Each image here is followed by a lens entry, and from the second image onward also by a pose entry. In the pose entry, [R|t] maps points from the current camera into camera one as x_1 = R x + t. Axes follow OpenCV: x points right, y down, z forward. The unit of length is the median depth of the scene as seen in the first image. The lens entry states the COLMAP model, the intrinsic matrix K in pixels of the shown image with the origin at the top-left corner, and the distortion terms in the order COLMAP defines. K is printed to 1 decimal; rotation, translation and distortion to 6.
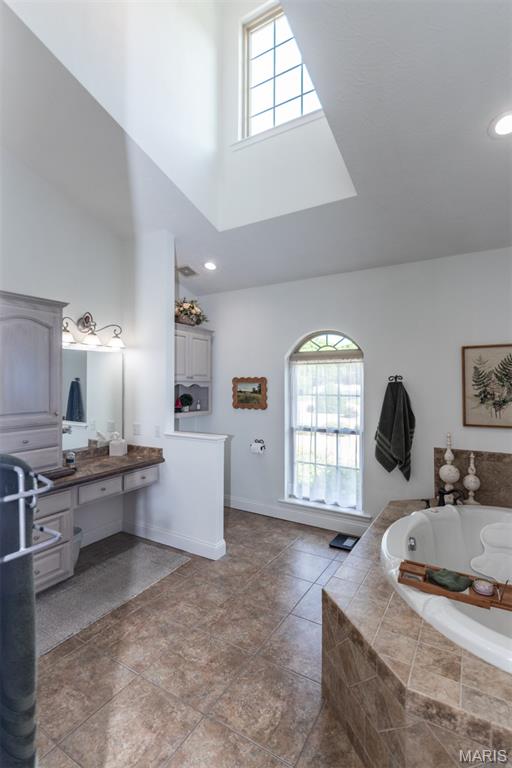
lens RADIAL K [[369.7, 0, 254.5], [0, 369.7, 389.9], [0, 0, 1]] dist [-0.000133, -0.000157]
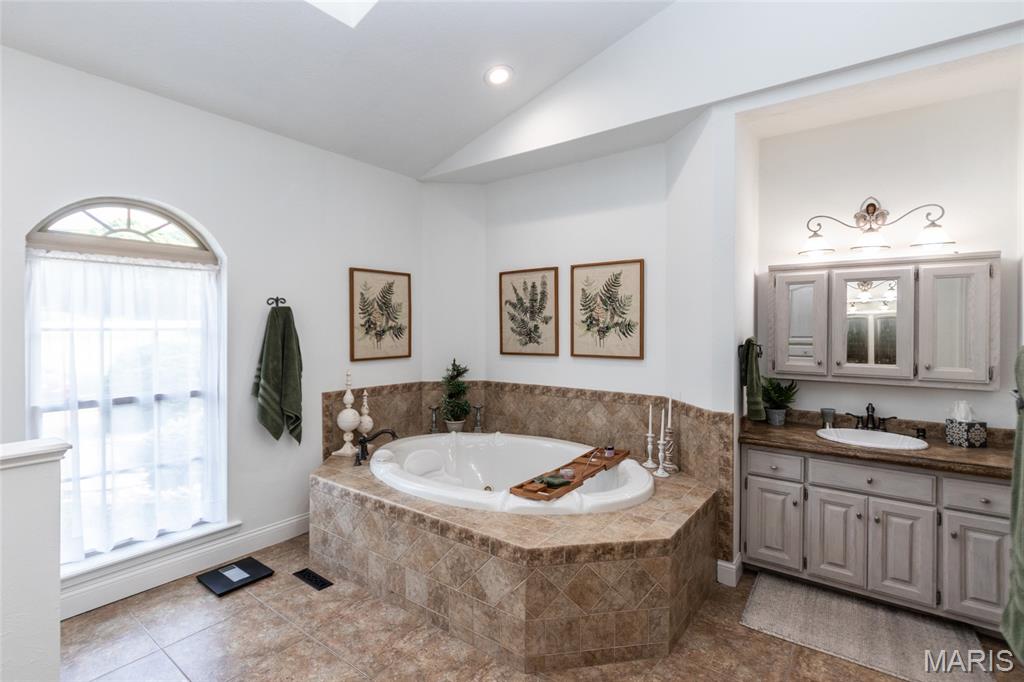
lens RADIAL K [[493.0, 0, 507.7], [0, 493.0, 335.5], [0, 0, 1]] dist [-0.000133, -0.000157]
pose [[0.088678, -0.029126, 0.995634, -0.506668], [0.003162, 0.999576, 0.028959, 0.006426], [-0.996055, 0.000580, 0.088733, 0.513958]]
